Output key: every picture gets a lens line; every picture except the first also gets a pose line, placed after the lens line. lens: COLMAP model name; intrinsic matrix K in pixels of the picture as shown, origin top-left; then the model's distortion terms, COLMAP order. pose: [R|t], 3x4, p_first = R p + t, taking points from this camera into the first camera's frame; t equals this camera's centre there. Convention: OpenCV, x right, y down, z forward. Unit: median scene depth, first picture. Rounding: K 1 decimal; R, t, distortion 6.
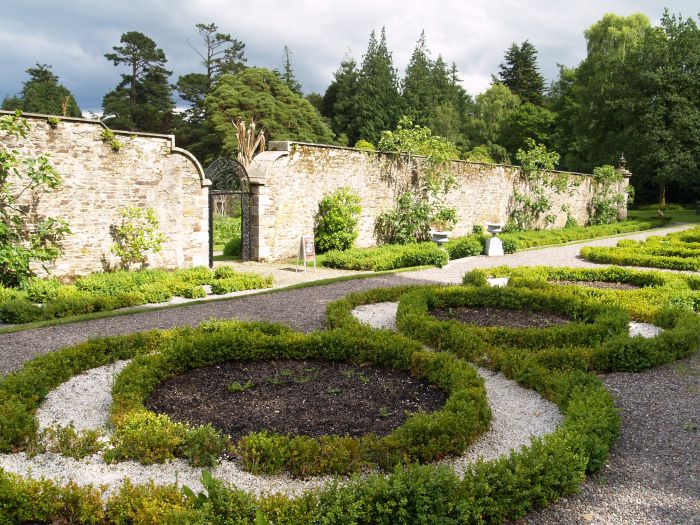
lens RADIAL K [[725.5, 0, 353.3], [0, 725.5, 268.9], [0, 0, 1]] dist [-0.097133, 0.000000]
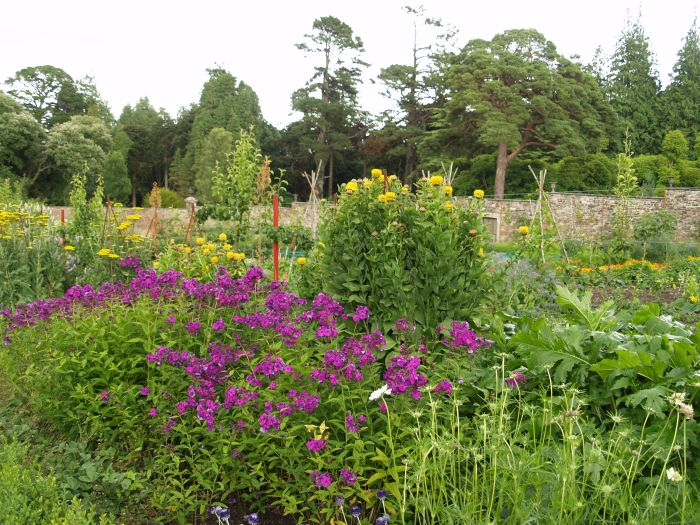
lens RADIAL K [[725.5, 0, 354.5], [0, 725.5, 265.3], [0, 0, 1]] dist [-0.097133, 0.000000]
pose [[0.976208, 0.027210, -0.215124, -0.090543], [-0.034625, 0.998926, -0.030773, -0.014162], [0.214056, 0.037490, 0.976102, 0.196671]]
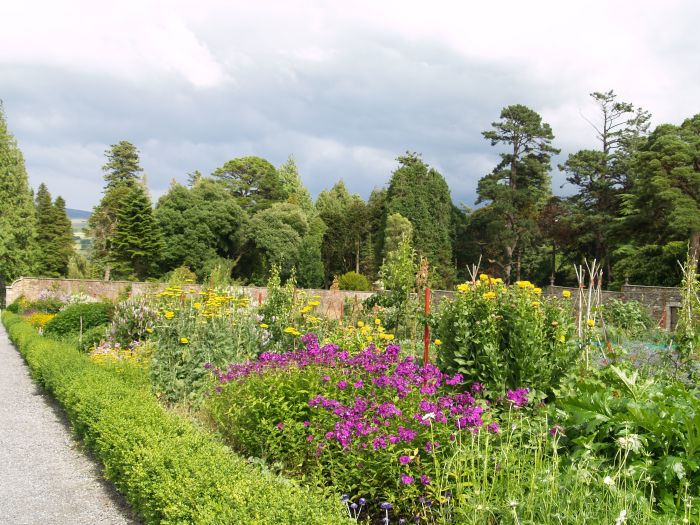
lens RADIAL K [[725.5, 0, 352.8], [0, 725.5, 264.6], [0, 0, 1]] dist [-0.097133, 0.000000]
pose [[0.886960, 0.012501, -0.461678, -0.084041], [-0.082405, 0.987877, -0.131565, -0.013759], [0.454436, 0.154737, 0.877237, 0.187326]]
